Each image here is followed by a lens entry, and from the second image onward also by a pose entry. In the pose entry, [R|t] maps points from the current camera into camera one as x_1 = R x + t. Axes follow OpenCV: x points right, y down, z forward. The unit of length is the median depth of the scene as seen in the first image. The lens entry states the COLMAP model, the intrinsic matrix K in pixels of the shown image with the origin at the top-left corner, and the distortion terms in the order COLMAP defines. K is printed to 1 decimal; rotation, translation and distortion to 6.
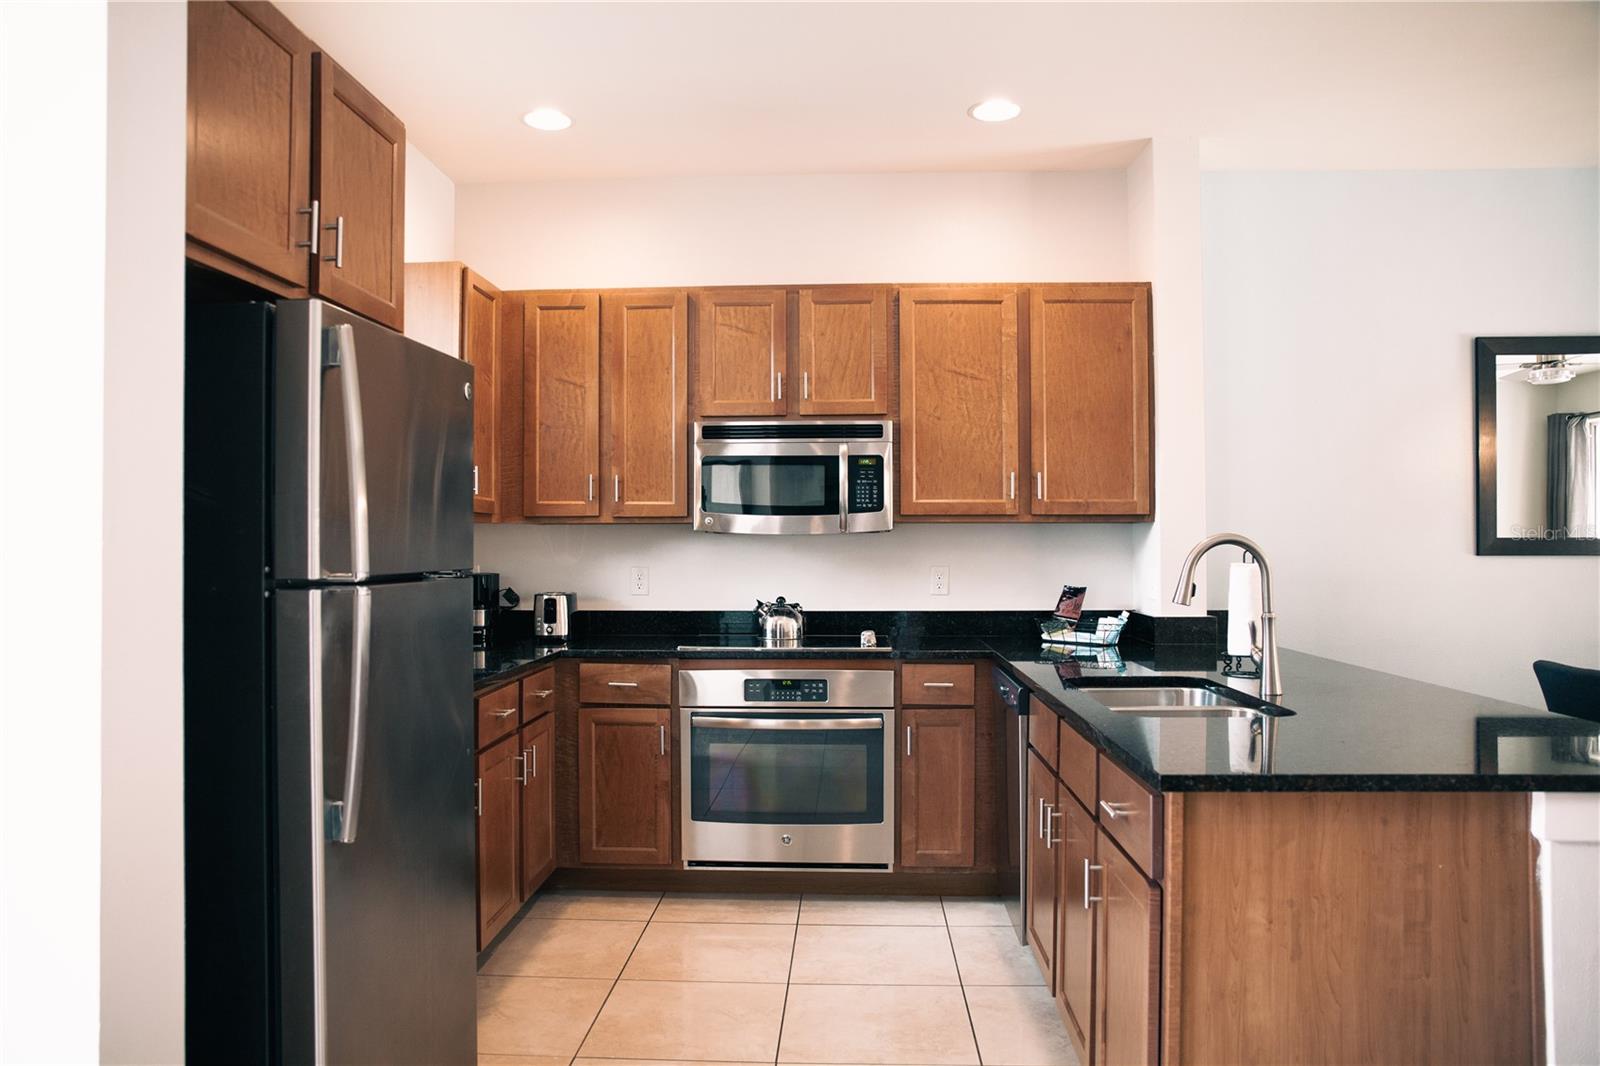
lens RADIAL K [[1102.5, 0, 800.0], [0, 1102.5, 533.0], [0, 0, 1]] dist [-0.103611, 0.066818]
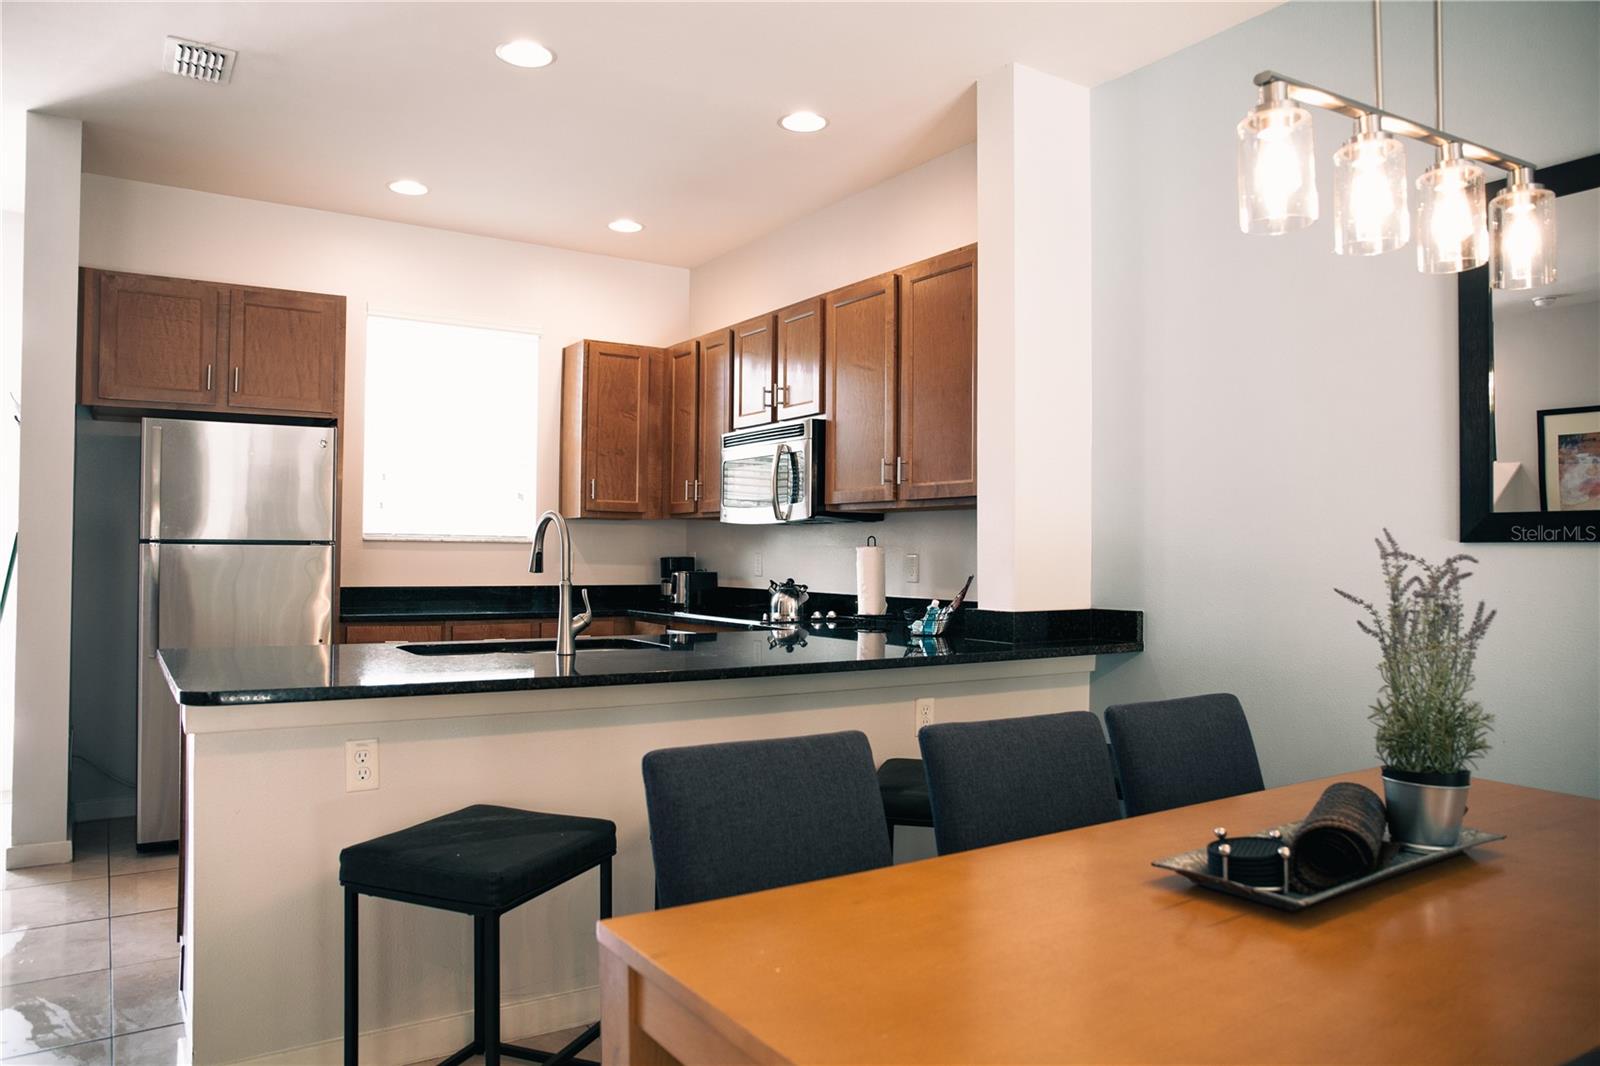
lens RADIAL K [[1102.5, 0, 800.0], [0, 1102.5, 533.0], [0, 0, 1]] dist [-0.103611, 0.066818]
pose [[0.586521, -0.008182, -0.809893, 0.954301], [0.000349, 0.999951, -0.009848, 0.022345], [0.809934, 0.005493, 0.586495, 0.343298]]
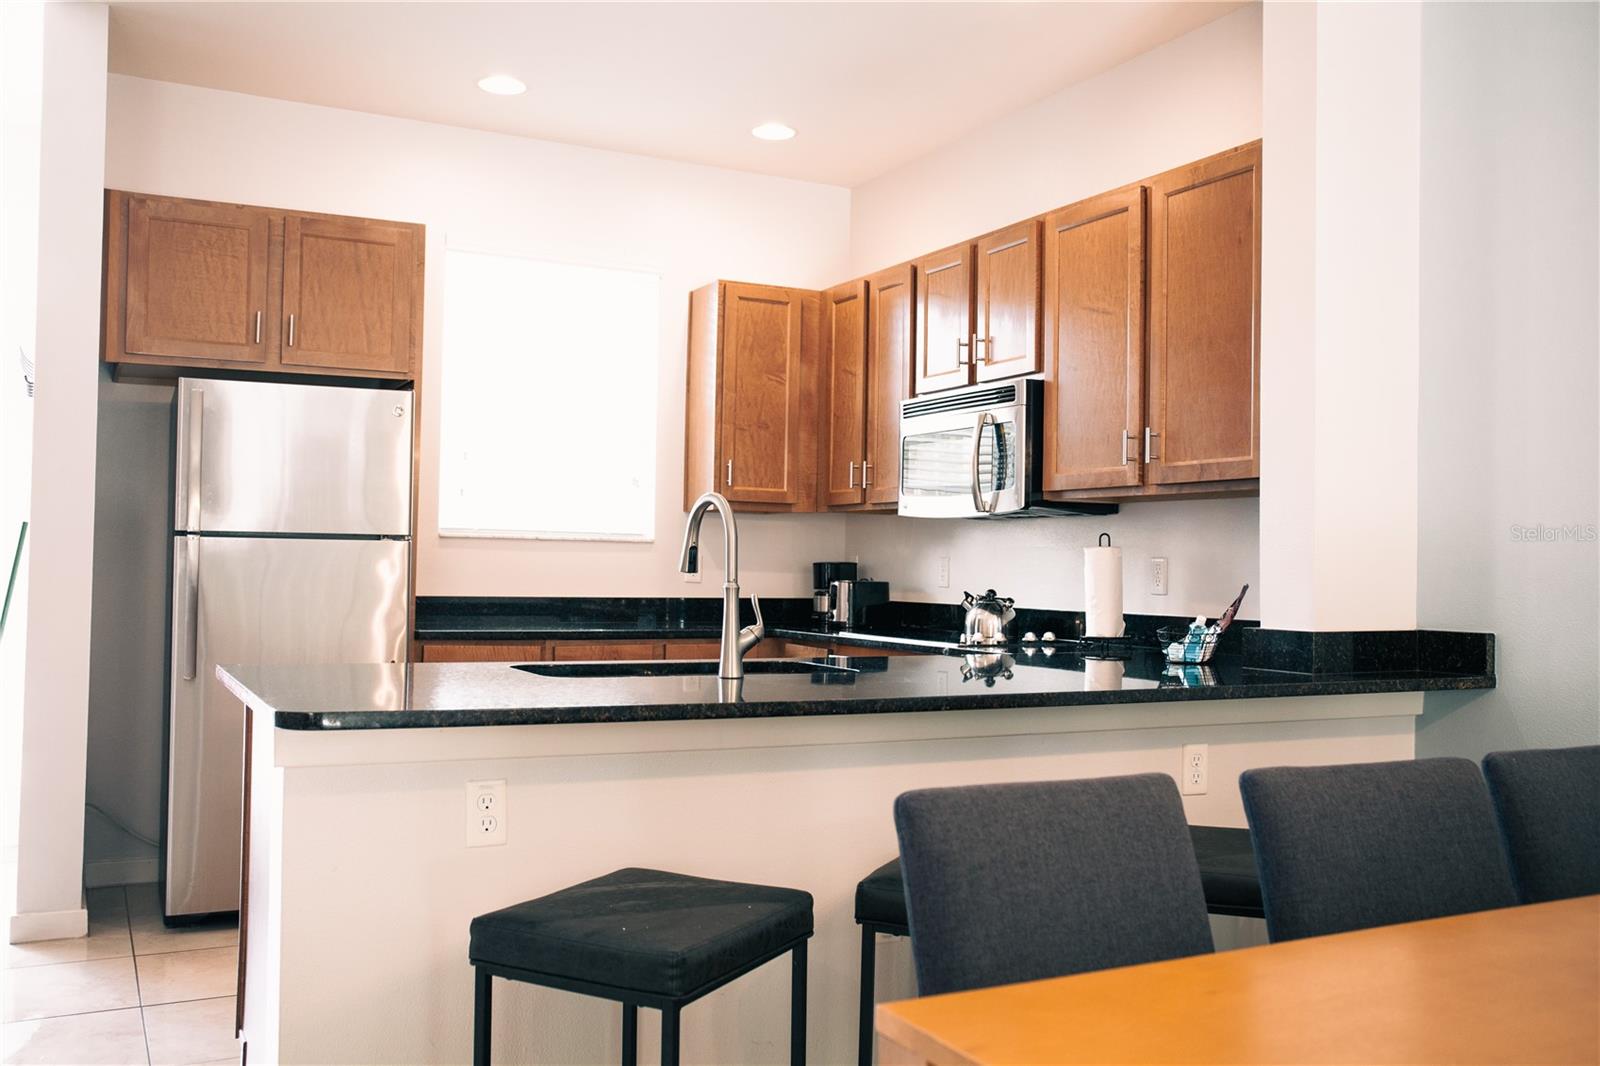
lens RADIAL K [[1435.8, 0, 803.7], [0, 1435.8, 526.7], [0, 0, 1]] dist [-0.045515, 0.016372]
pose [[0.499470, -0.013502, -0.866226, 0.931213], [-0.006776, 0.999787, -0.019491, 0.032202], [0.866305, 0.015605, 0.499272, 0.308254]]
